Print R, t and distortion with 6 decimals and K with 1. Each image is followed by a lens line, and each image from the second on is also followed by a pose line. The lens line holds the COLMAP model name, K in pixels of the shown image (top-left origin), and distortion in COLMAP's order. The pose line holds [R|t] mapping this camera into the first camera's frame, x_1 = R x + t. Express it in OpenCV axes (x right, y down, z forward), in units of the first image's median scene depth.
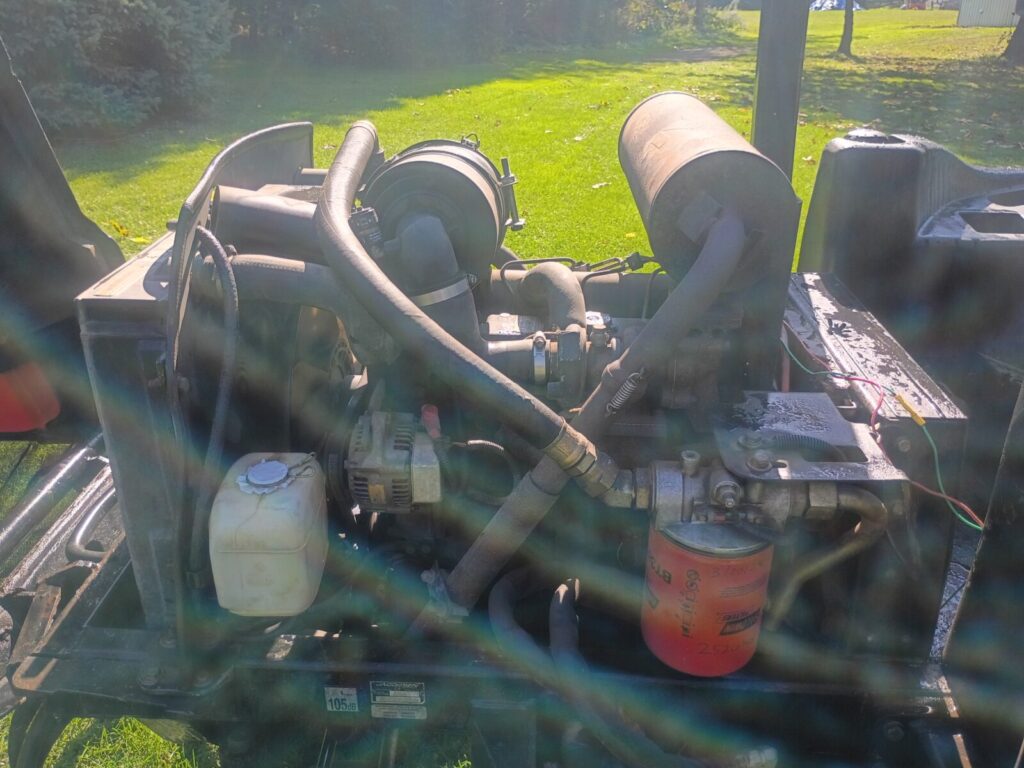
lens RADIAL K [[868.9, 0, 512.0], [0, 868.9, 384.0], [0, 0, 1]] dist [0.001906, -0.012405]
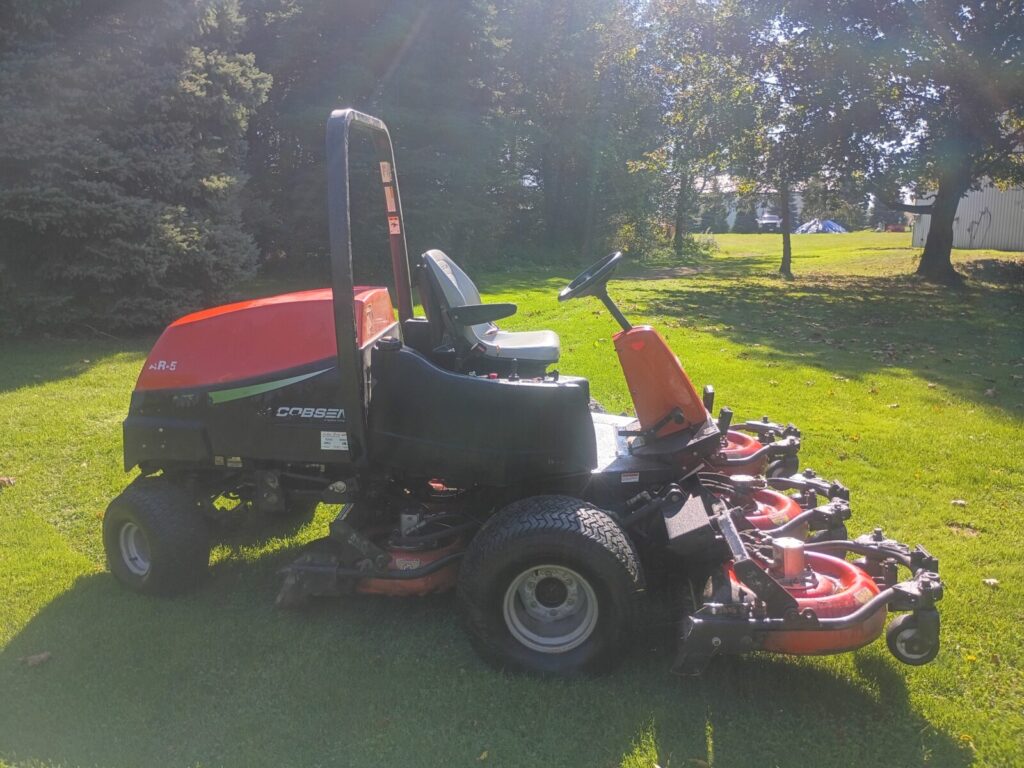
lens RADIAL K [[827.3, 0, 512.0], [0, 827.3, 384.0], [0, 0, 1]] dist [-0.001530, 0.001503]
pose [[0.999788, 0.000025, -0.020603, 0.144986], [-0.004669, 0.974251, -0.225416, 0.108380], [0.020066, 0.225464, 0.974045, -0.319463]]
